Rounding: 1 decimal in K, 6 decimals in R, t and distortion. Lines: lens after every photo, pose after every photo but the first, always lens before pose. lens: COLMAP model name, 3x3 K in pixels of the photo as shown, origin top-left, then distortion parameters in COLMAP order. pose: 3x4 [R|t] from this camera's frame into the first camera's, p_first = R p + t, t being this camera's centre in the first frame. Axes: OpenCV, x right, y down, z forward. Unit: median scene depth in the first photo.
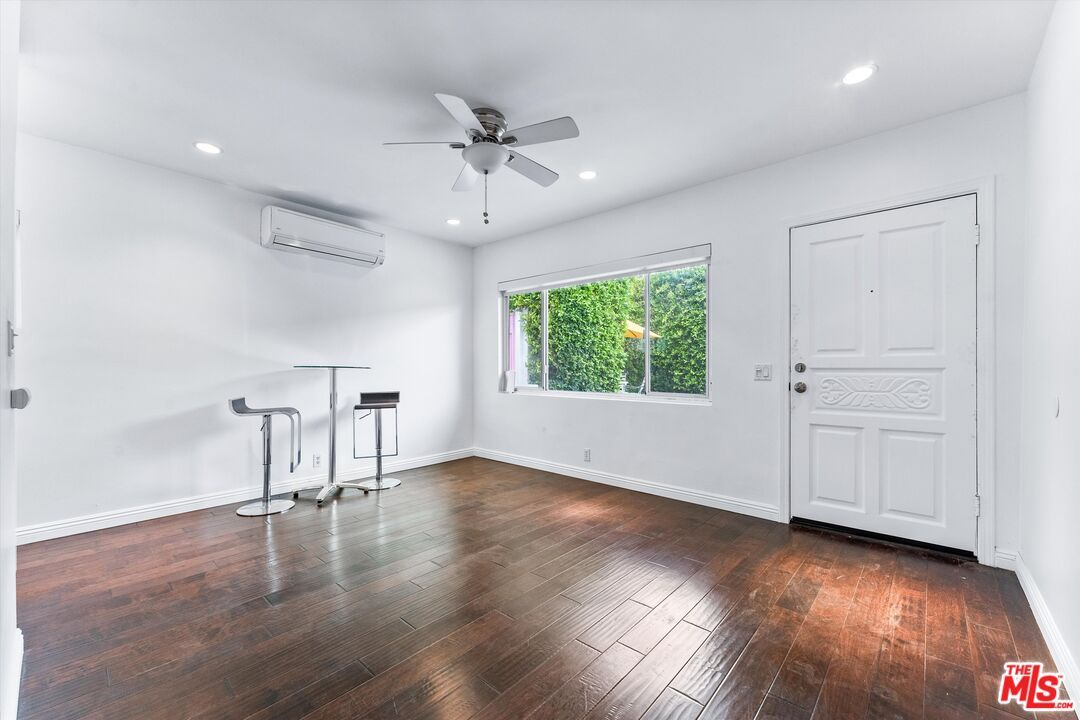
lens RADIAL K [[438.0, 0, 534.2], [0, 438.0, 361.8], [0, 0, 1]] dist [0.004695, 0.000615]
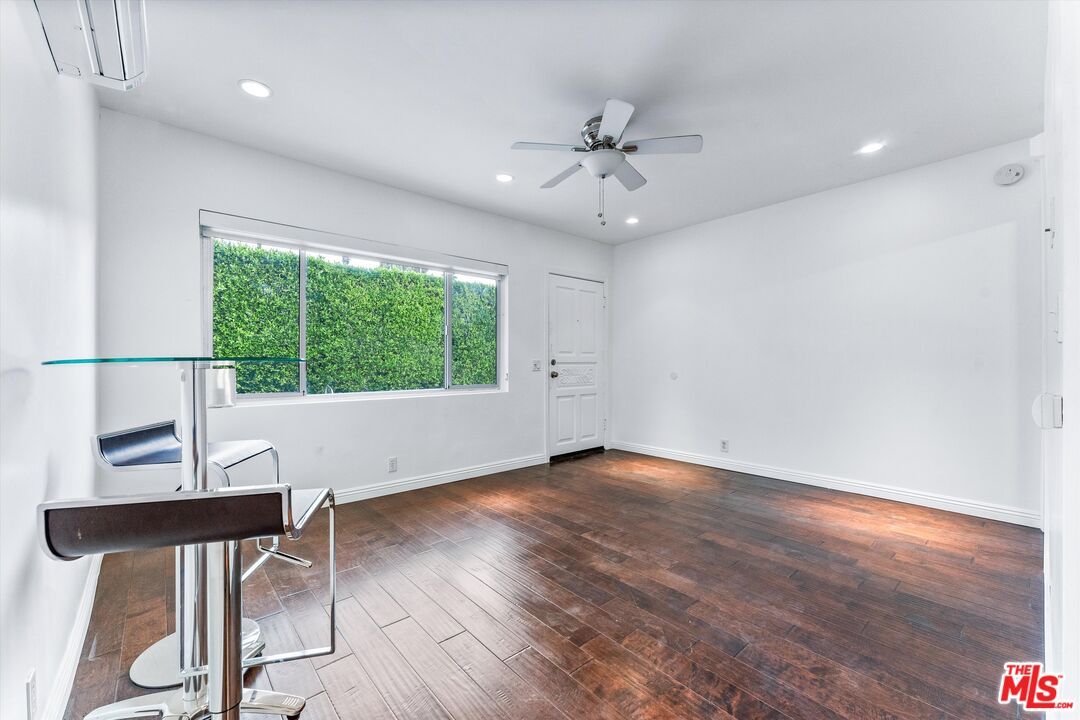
lens RADIAL K [[438.0, 0, 538.9], [0, 438.0, 362.4], [0, 0, 1]] dist [0.004695, 0.000615]
pose [[0.110535, -0.002264, 0.993870, -0.987428], [-0.012656, 0.999913, 0.003685, 0.008374], [-0.993792, -0.012986, 0.110497, 0.876191]]
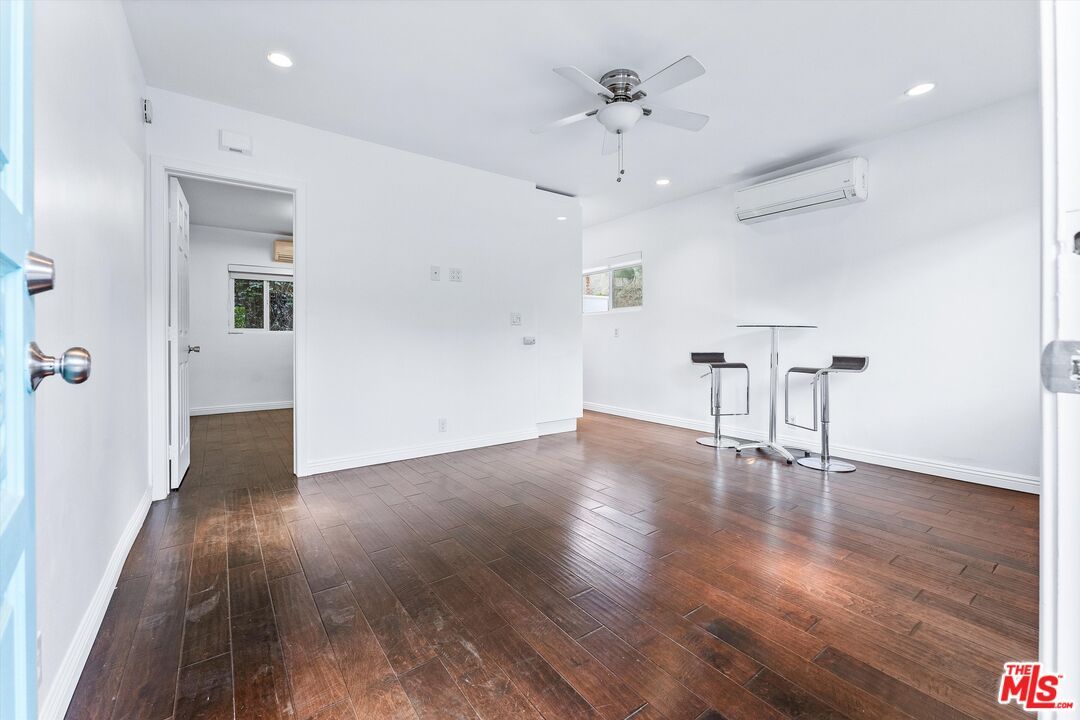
lens RADIAL K [[438.0, 0, 544.8], [0, 438.0, 341.5], [0, 0, 1]] dist [0.004695, 0.000615]
pose [[-0.189622, 0.003068, -0.981852, 0.786225], [0.017451, 0.999848, -0.000246, 0.043535], [0.981702, -0.017181, -0.189646, 0.864284]]
